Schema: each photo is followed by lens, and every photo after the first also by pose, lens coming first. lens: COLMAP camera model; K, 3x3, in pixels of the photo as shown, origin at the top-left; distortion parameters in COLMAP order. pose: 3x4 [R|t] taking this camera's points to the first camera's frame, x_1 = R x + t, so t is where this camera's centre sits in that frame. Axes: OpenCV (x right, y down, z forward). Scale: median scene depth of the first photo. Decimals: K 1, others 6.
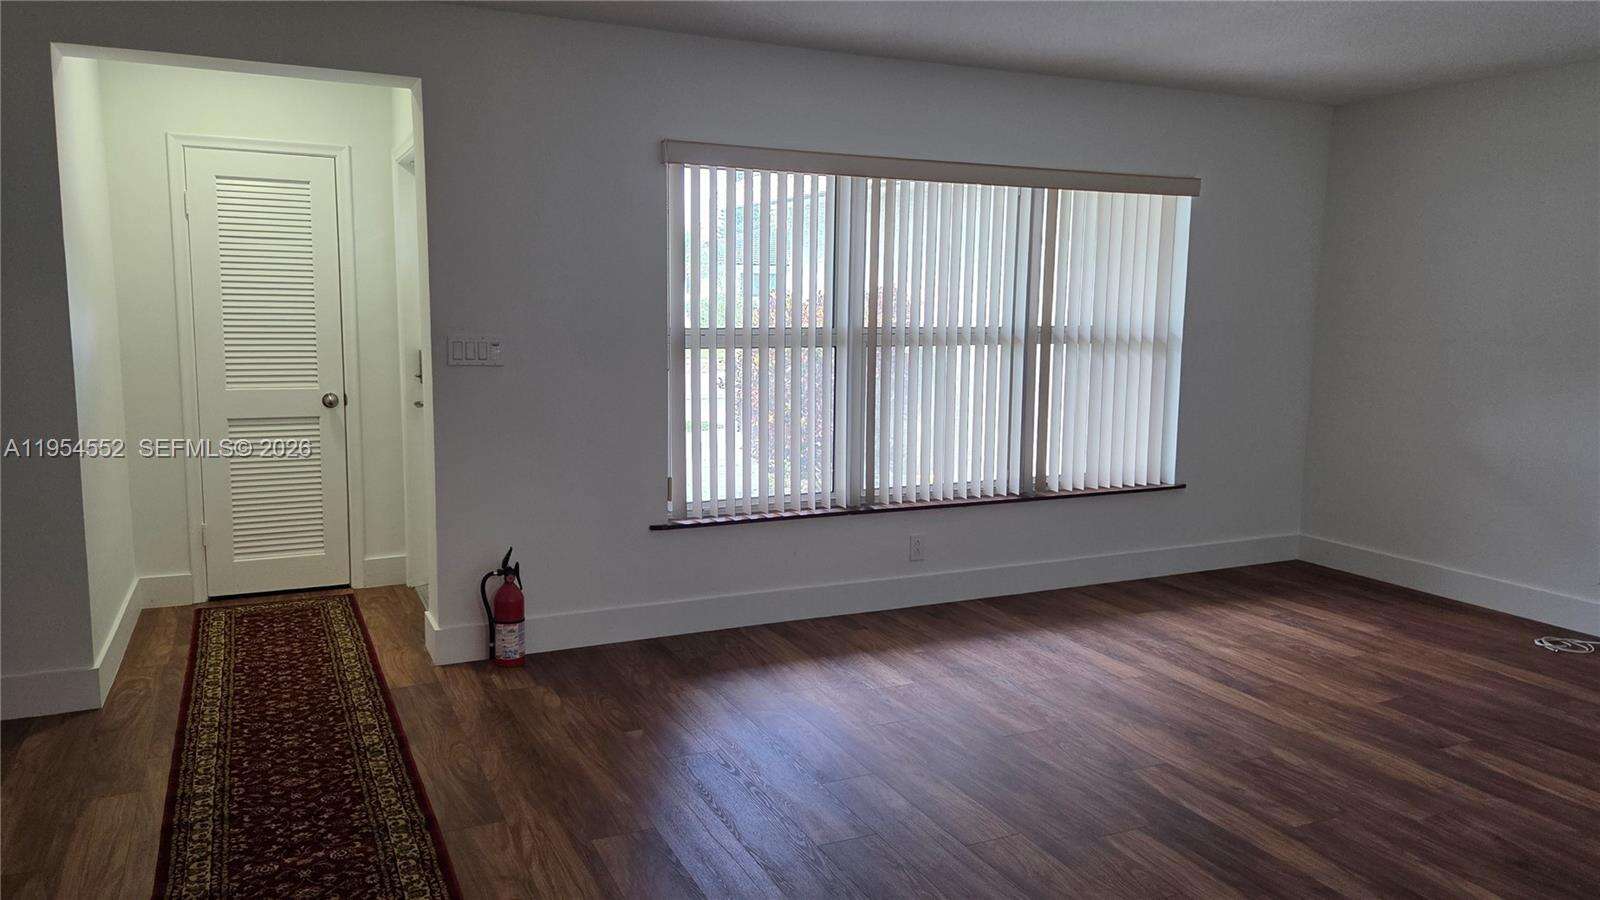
lens RADIAL K [[1115.8, 0, 800.0], [0, 1115.8, 450.0], [0, 0, 1]] dist [0.110988, 0.000225]
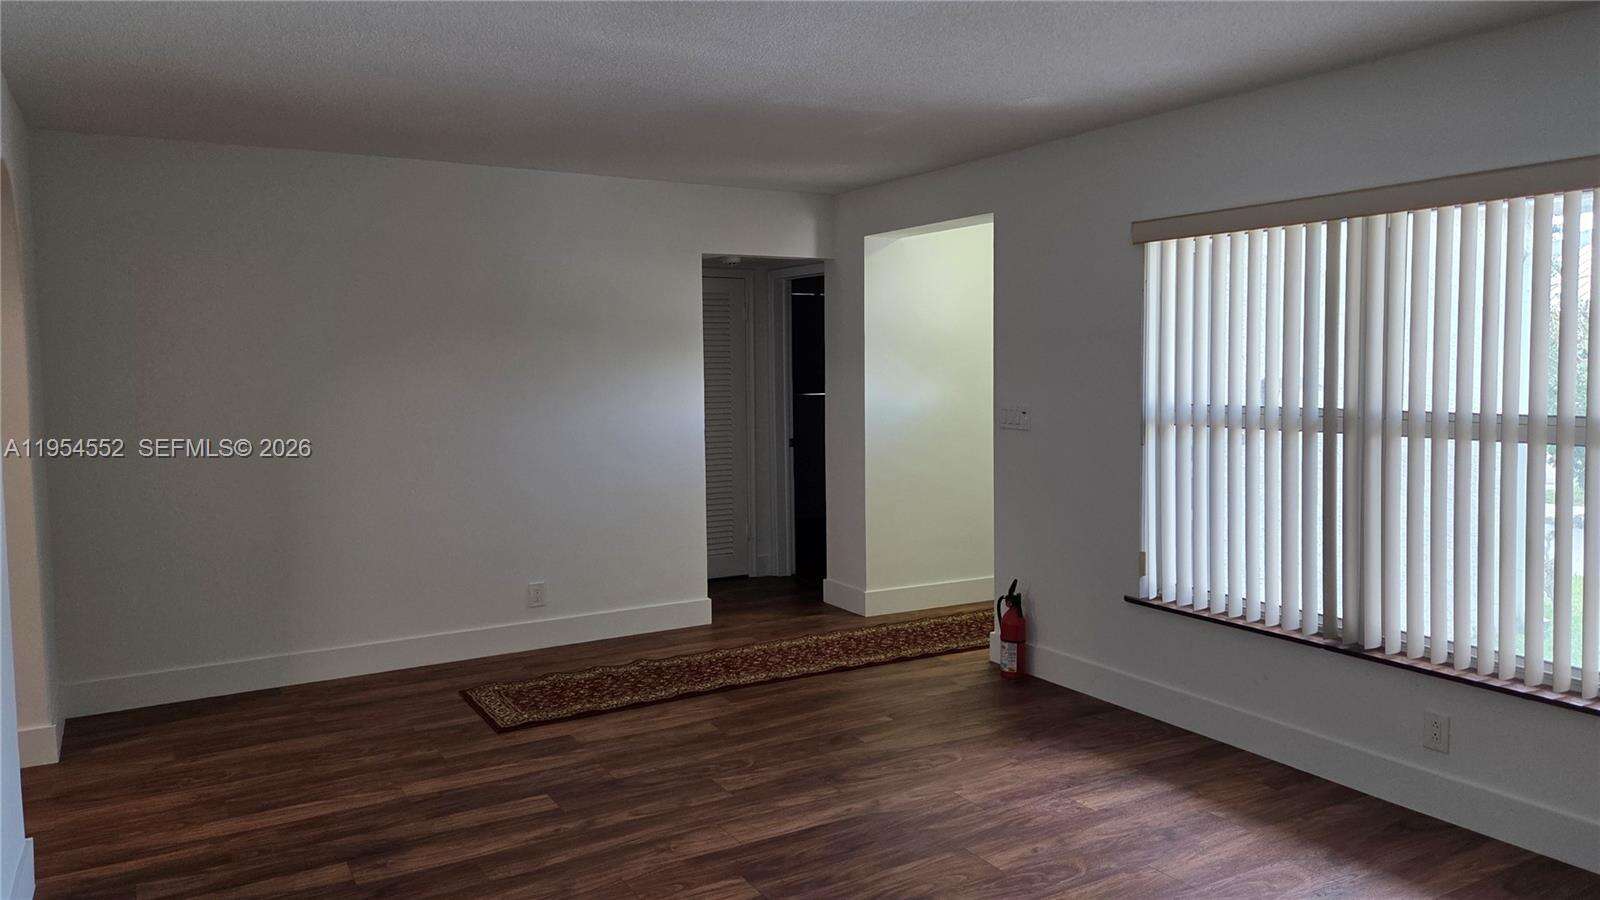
lens RADIAL K [[1117.1, 0, 799.3], [0, 1117.1, 367.1], [0, 0, 1]] dist [0.003751, 0.003049]
pose [[0.080593, -0.014471, -0.996642, 0.869192], [-0.133176, 0.990773, -0.025155, -0.073486], [0.987810, 0.134756, 0.077923, 0.601782]]
